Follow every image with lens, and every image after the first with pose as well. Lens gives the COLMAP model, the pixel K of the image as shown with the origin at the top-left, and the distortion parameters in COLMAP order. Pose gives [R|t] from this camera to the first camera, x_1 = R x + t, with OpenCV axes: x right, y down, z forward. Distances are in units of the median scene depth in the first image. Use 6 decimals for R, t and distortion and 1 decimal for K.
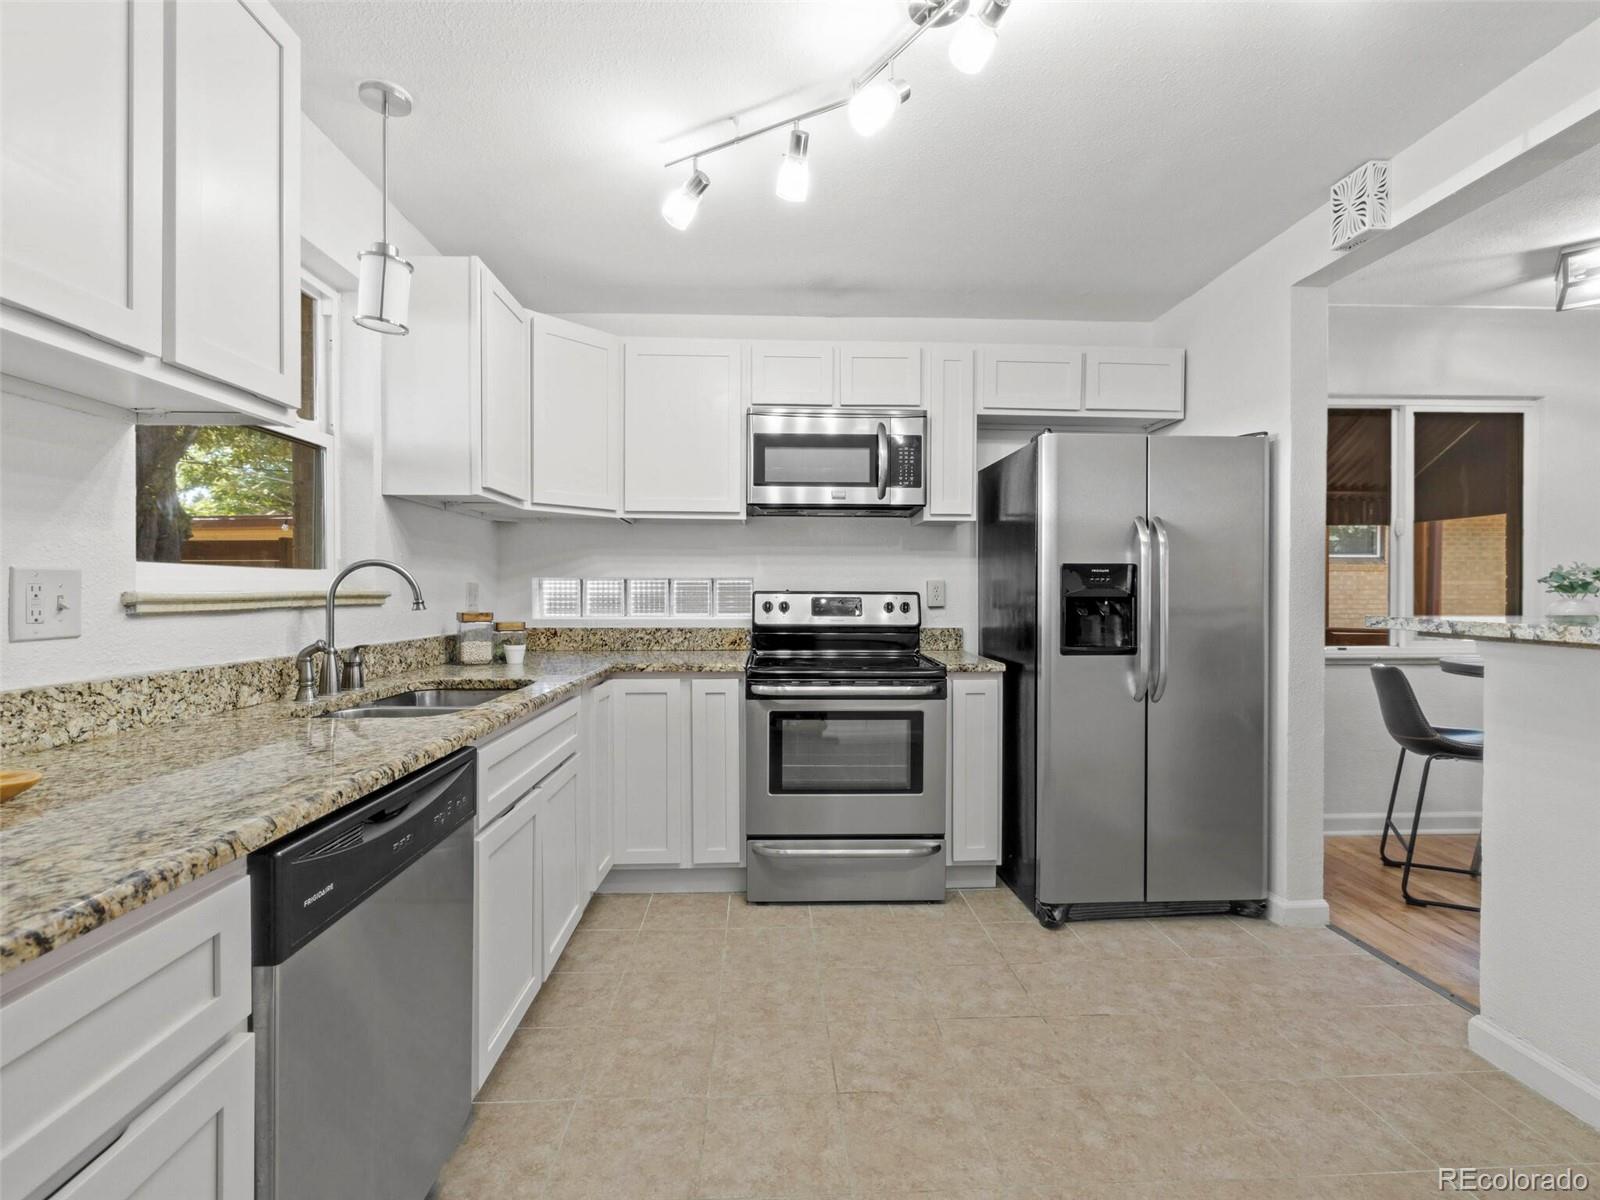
lens RADIAL K [[749.8, 0, 802.5], [0, 749.8, 595.0], [0, 0, 1]] dist [-0.002838, -0.000161]
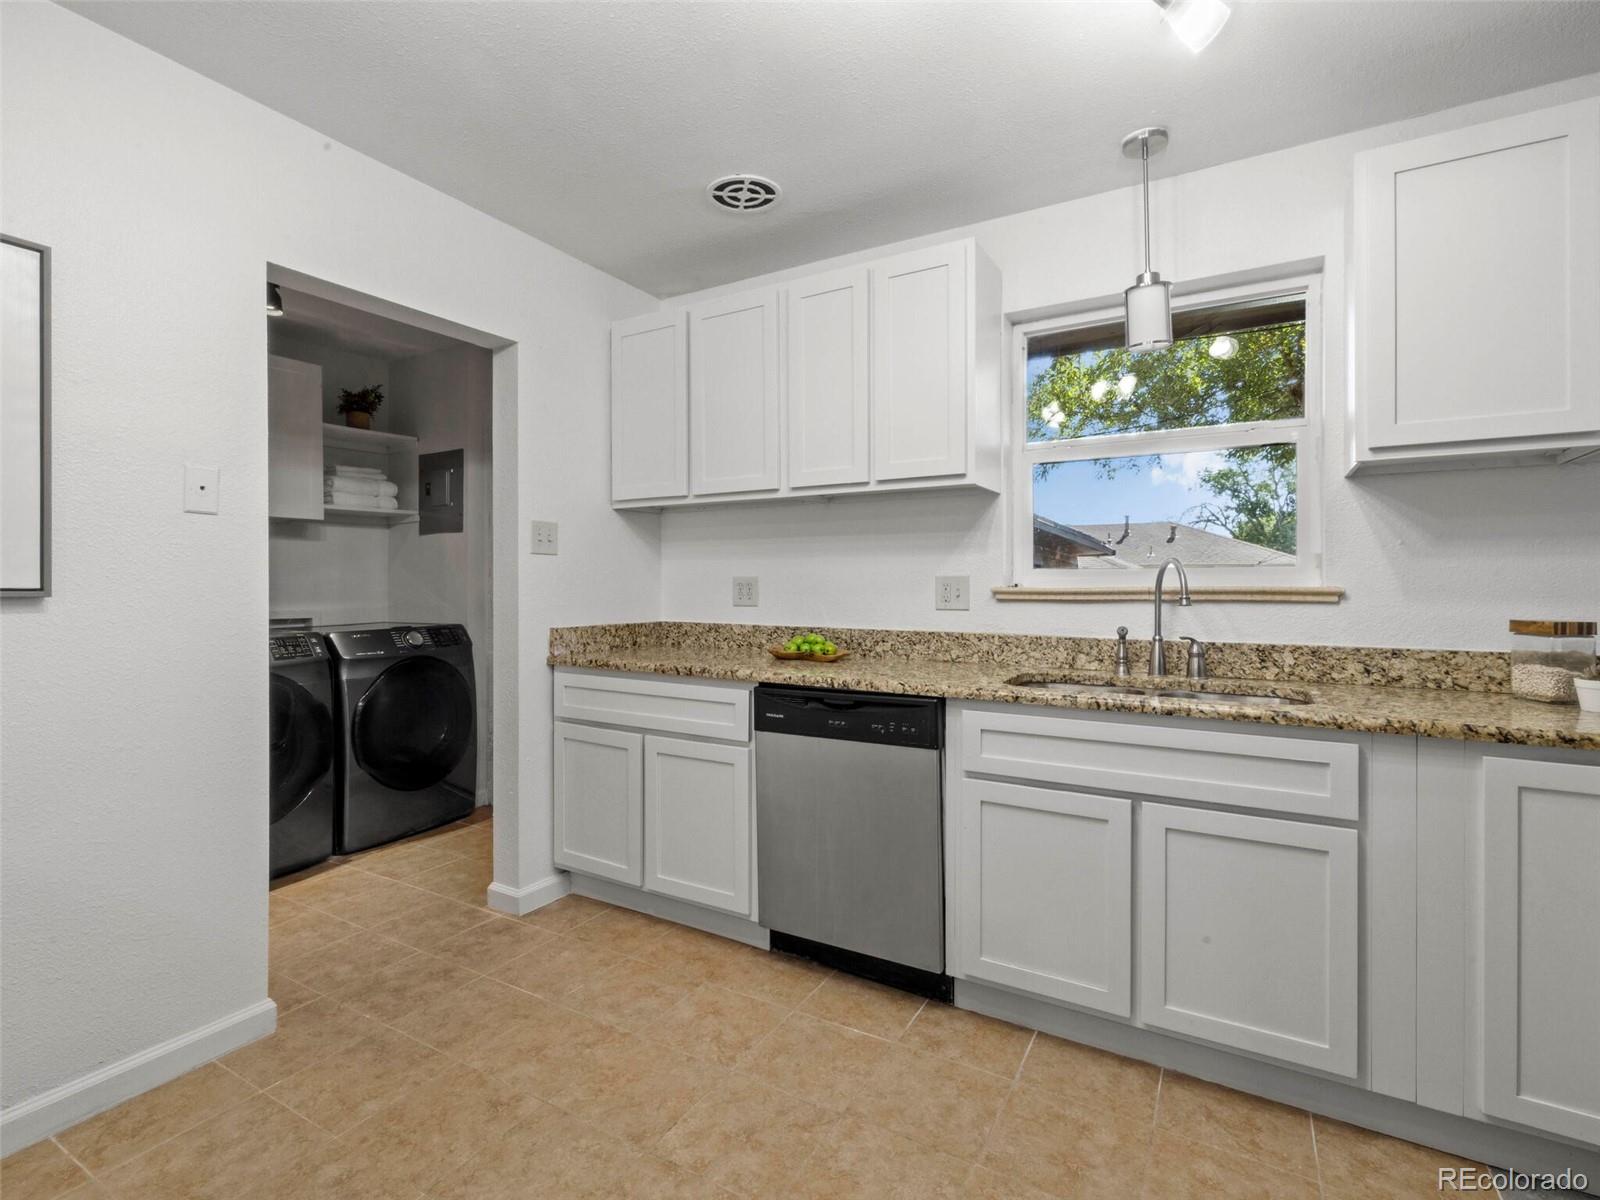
lens RADIAL K [[749.8, 0, 802.5], [0, 749.8, 595.0], [0, 0, 1]] dist [-0.002838, -0.000161]
pose [[-0.541115, 0.008969, -0.840901, 0.709770], [-0.005007, 0.999891, 0.013887, -0.006973], [0.840934, 0.011725, -0.541011, 1.289766]]
